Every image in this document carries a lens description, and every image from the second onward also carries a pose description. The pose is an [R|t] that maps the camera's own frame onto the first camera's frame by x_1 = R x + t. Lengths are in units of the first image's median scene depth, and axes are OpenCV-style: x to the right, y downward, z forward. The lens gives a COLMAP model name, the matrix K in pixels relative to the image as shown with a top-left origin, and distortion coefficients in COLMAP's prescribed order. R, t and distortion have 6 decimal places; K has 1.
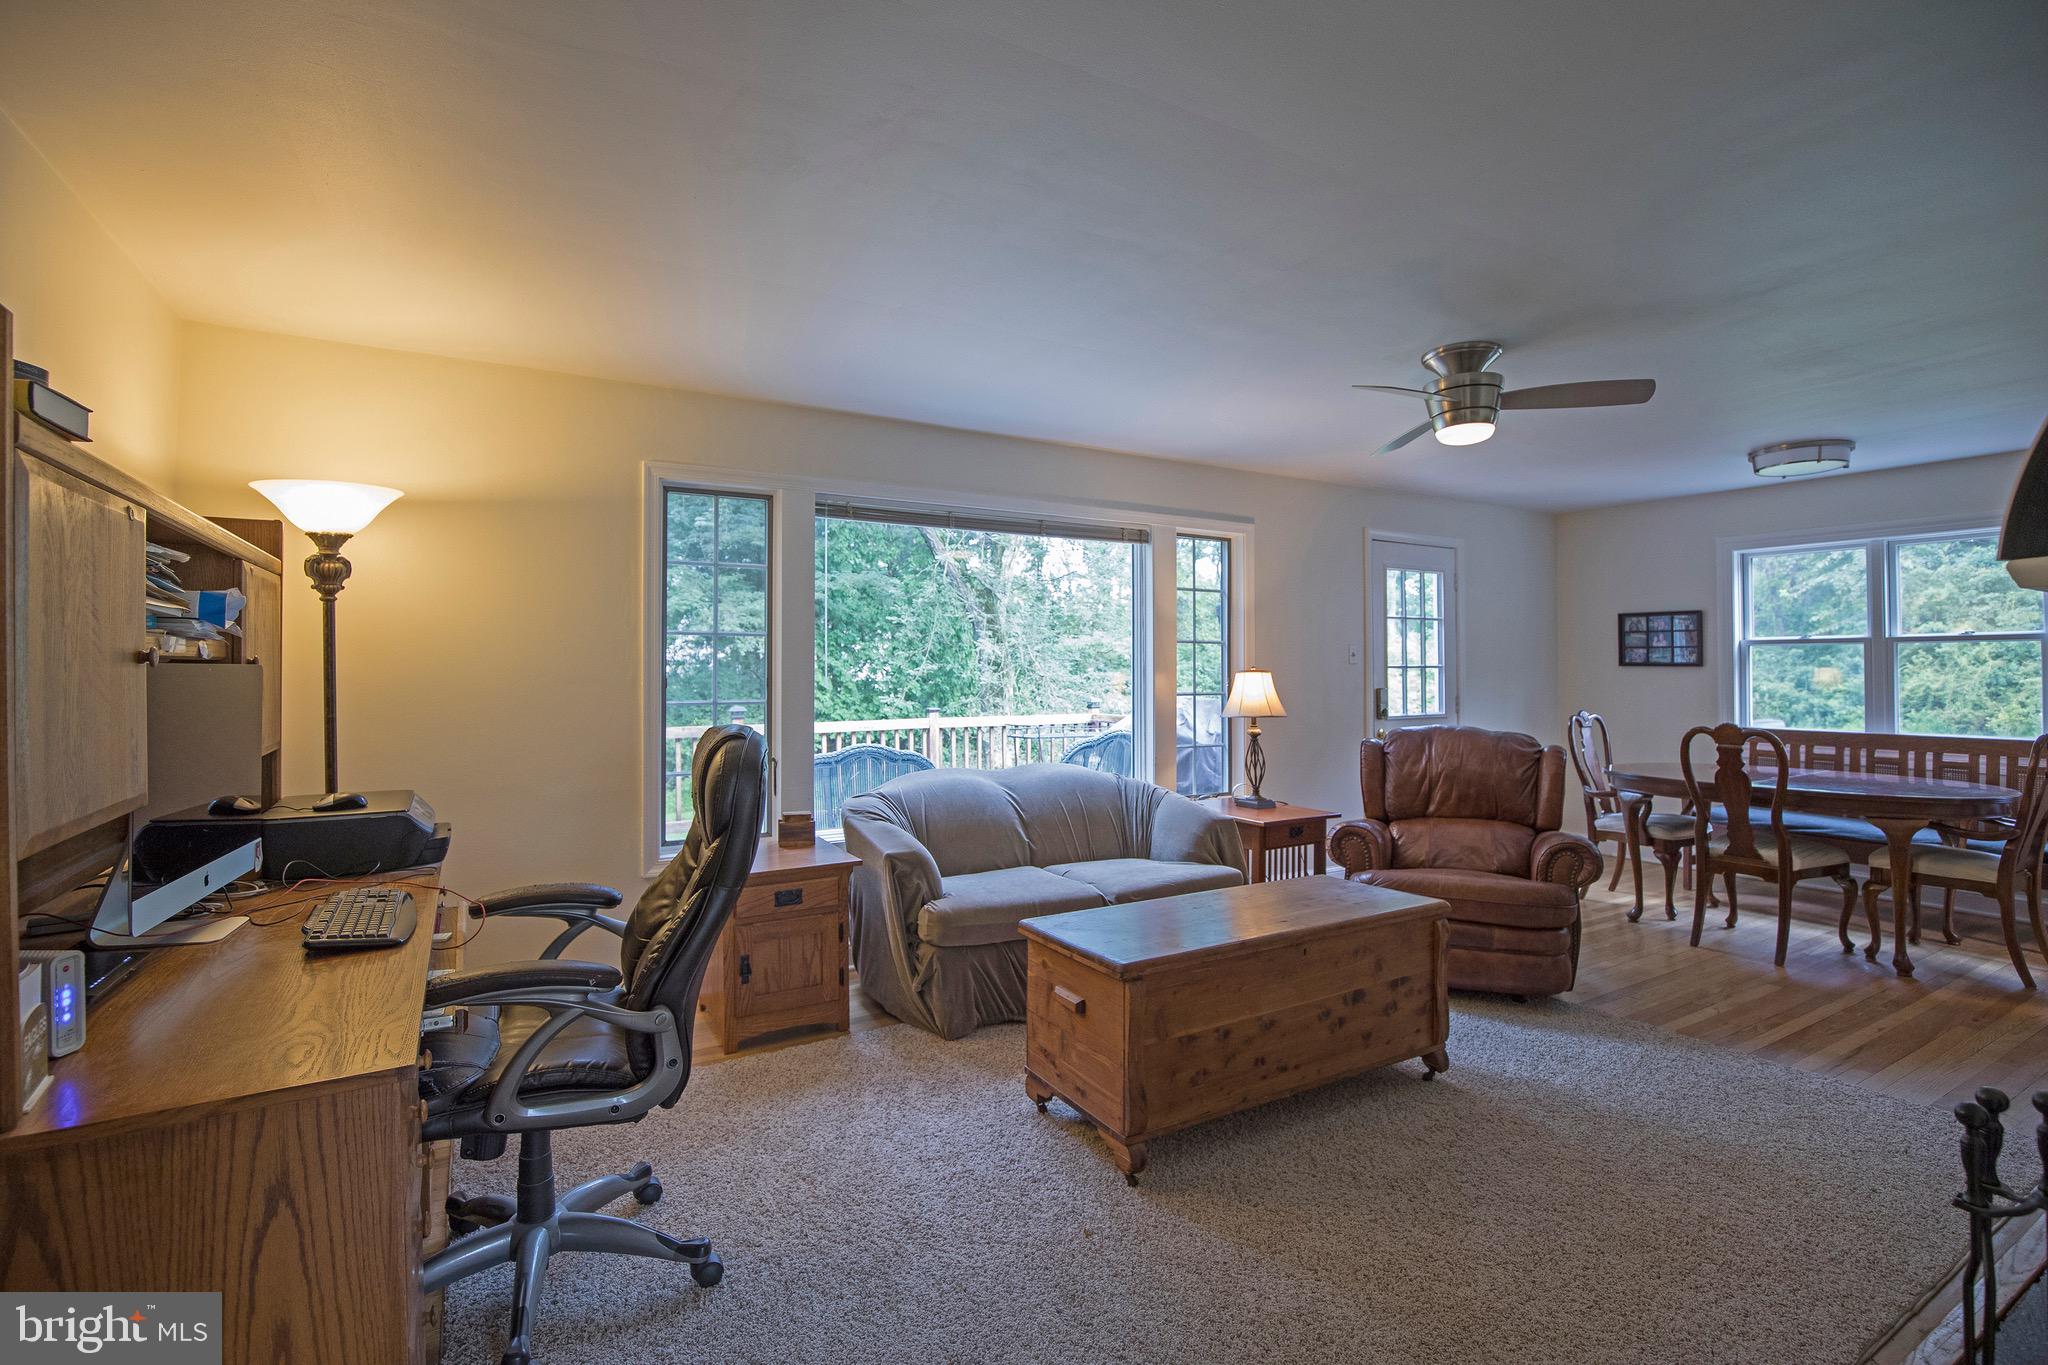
lens RADIAL K [[957.2, 0, 1024.0], [0, 957.2, 682.5], [0, 0, 1]] dist [-0.024369, 0.000545]
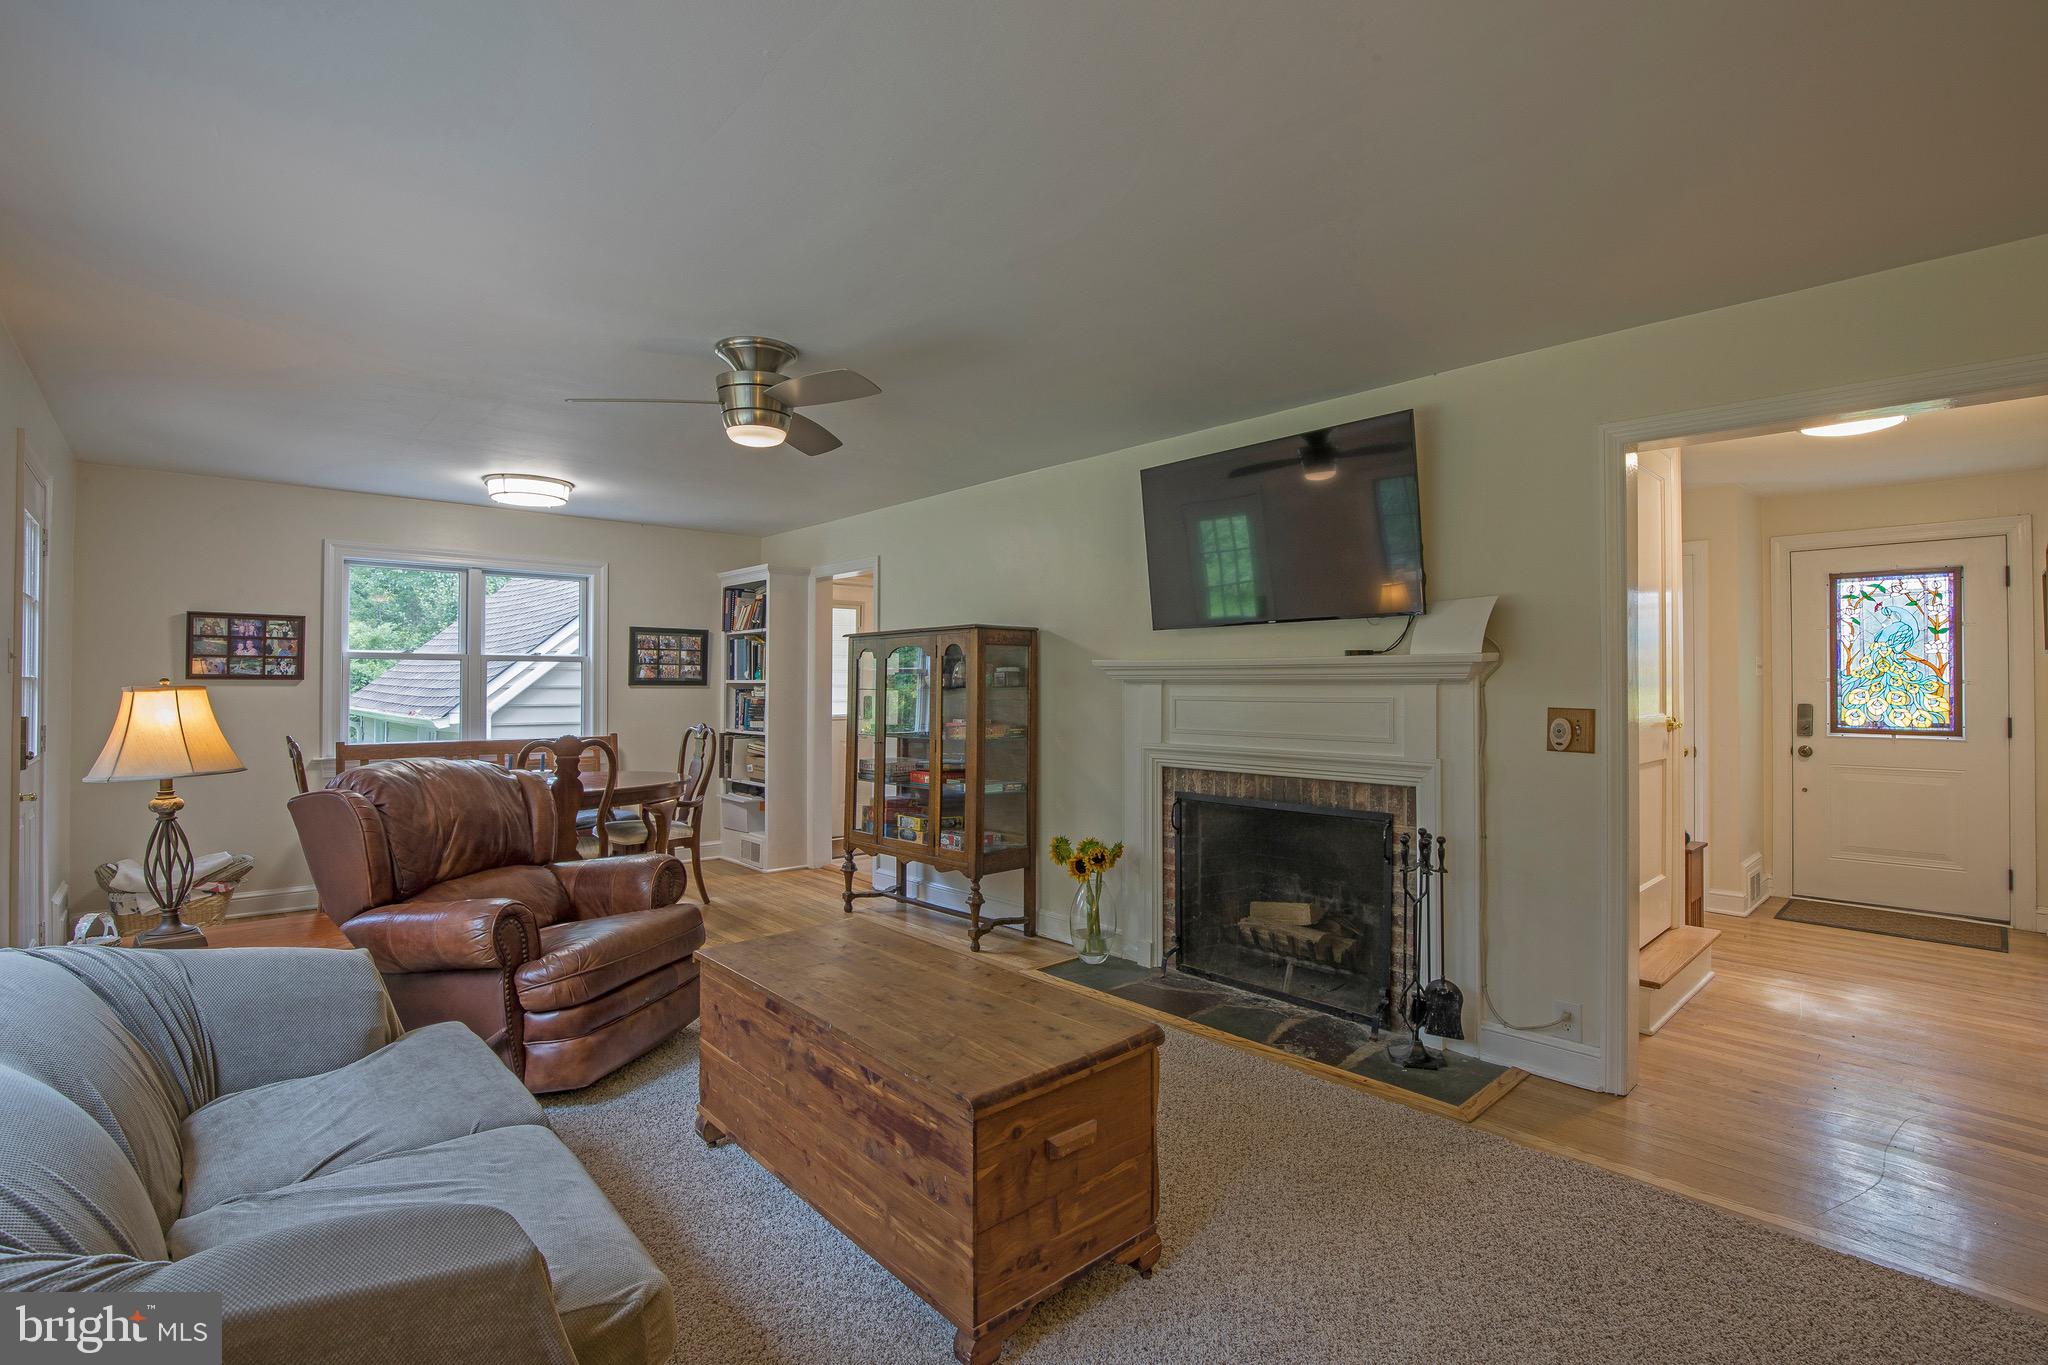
lens RADIAL K [[949.6, 0, 1042.3], [0, 949.6, 674.3], [0, 0, 1]] dist [-0.023230, 0.000562]
pose [[-0.208614, 0.008501, 0.977961, -0.323525], [0.011993, 0.999909, -0.006133, -0.009514], [-0.977925, 0.010449, -0.208697, 0.570149]]
